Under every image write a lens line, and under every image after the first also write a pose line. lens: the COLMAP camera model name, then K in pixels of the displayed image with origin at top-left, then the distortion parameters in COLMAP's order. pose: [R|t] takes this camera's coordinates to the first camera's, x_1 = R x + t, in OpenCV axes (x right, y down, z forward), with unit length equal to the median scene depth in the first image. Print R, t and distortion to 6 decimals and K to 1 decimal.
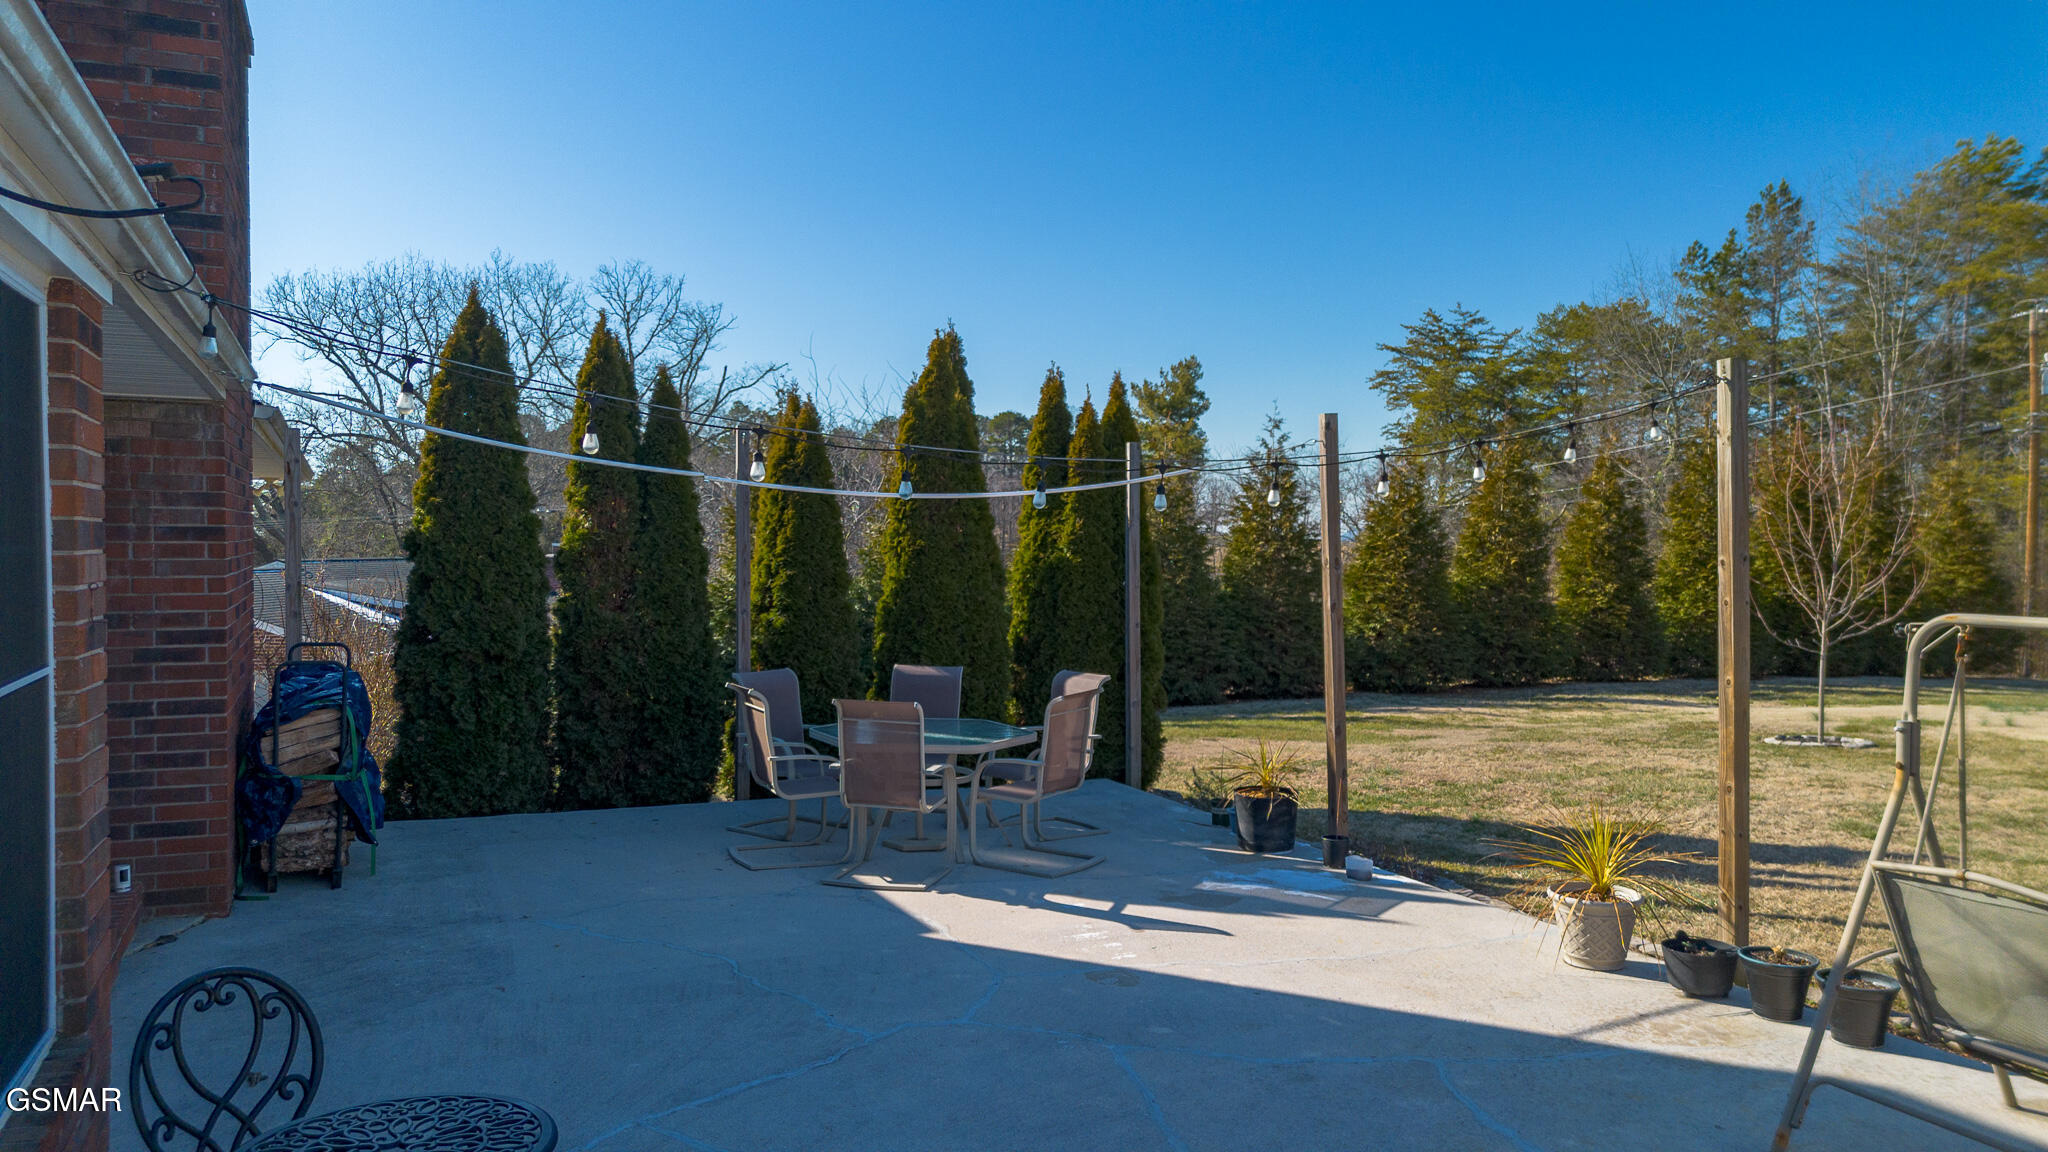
lens RADIAL K [[1432.7, 0, 1024.0], [0, 1432.7, 576.0], [0, 0, 1]] dist [0.084544, -0.089842]
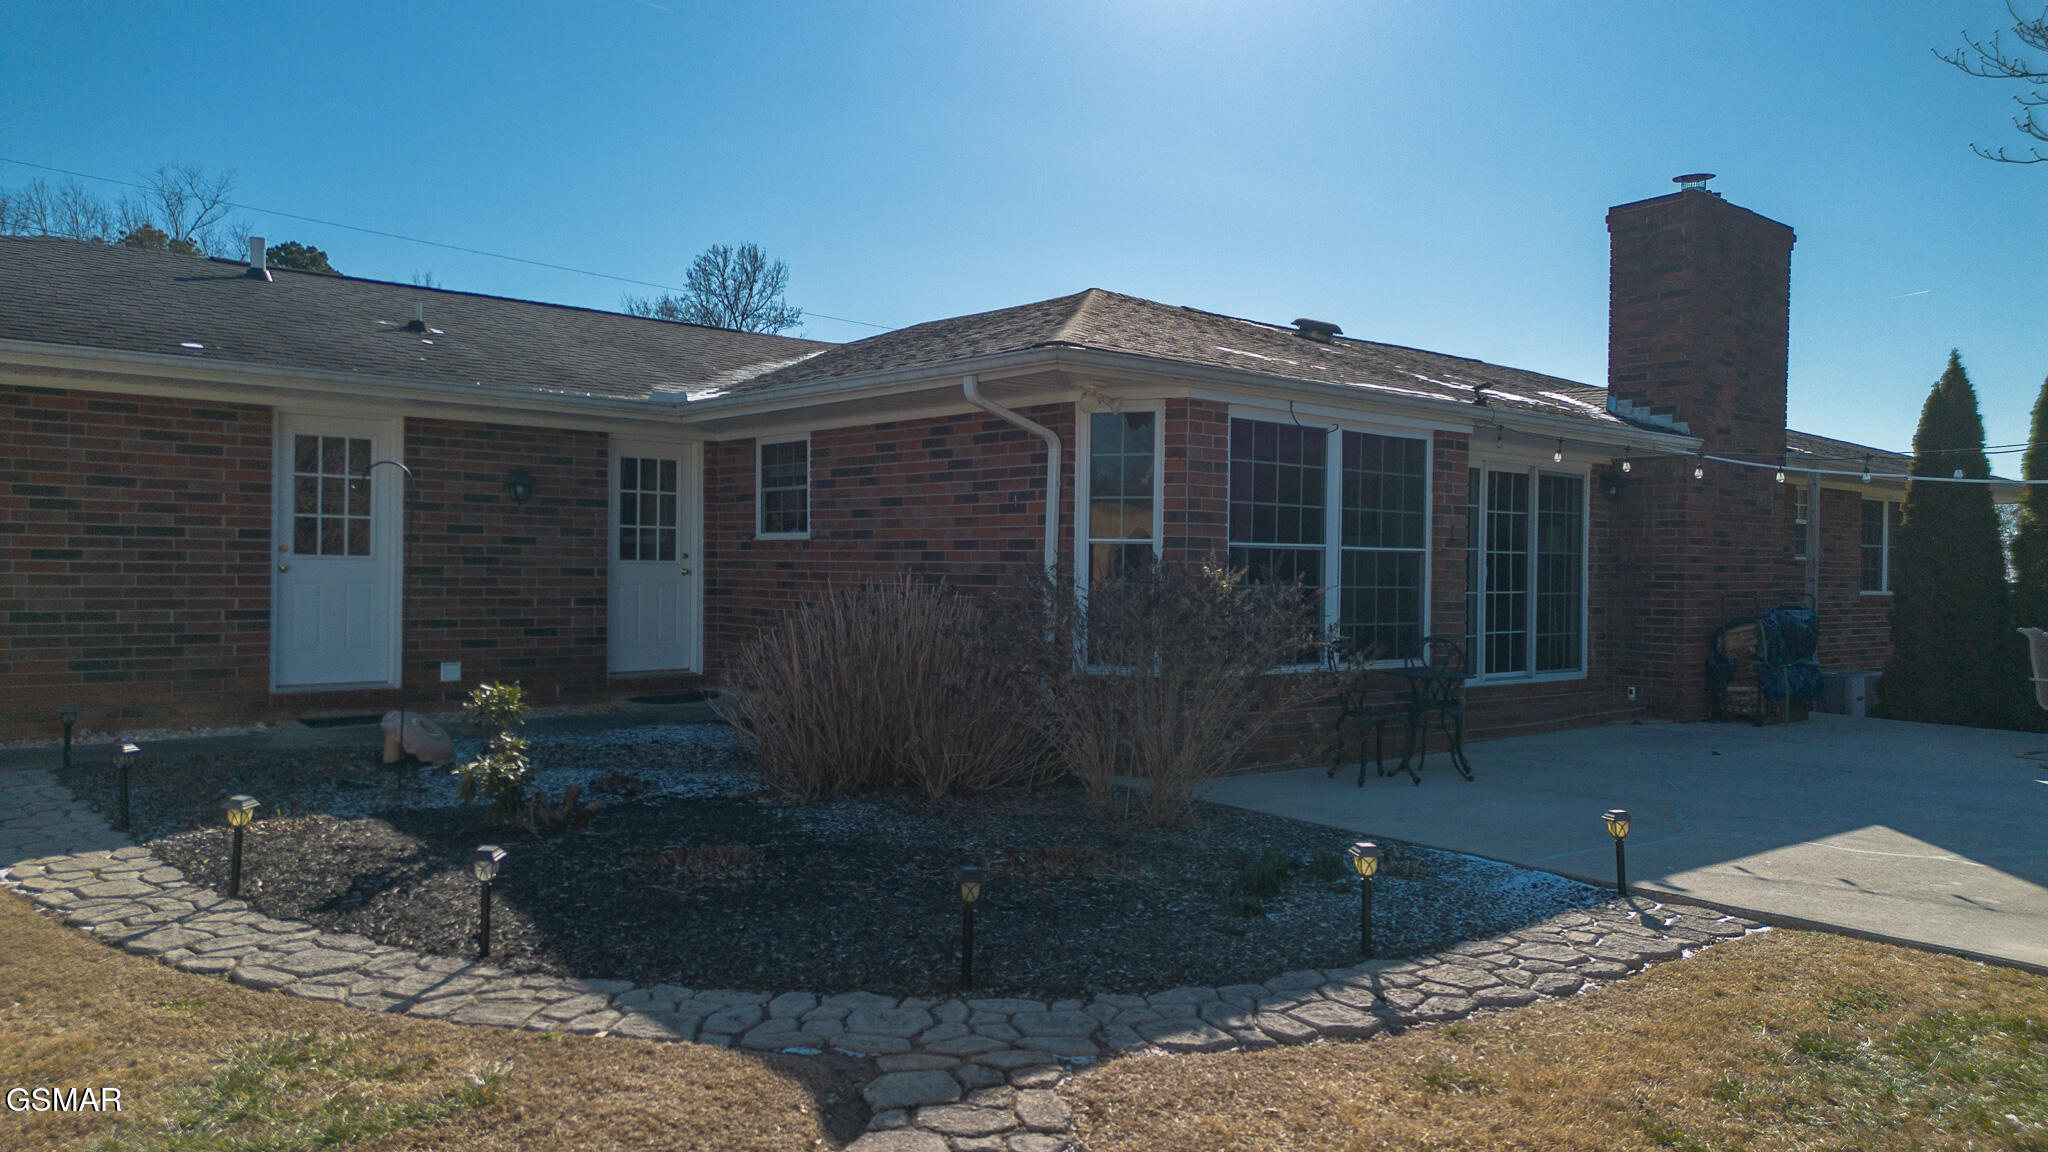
lens RADIAL K [[1432.7, 0, 1024.0], [0, 1432.7, 576.0], [0, 0, 1]] dist [0.084544, -0.089842]
pose [[0.277324, 0.021826, -0.960529, 1.052927], [-0.026890, 0.999527, 0.014948, 0.034590], [0.960400, 0.021683, 0.277780, -0.367499]]
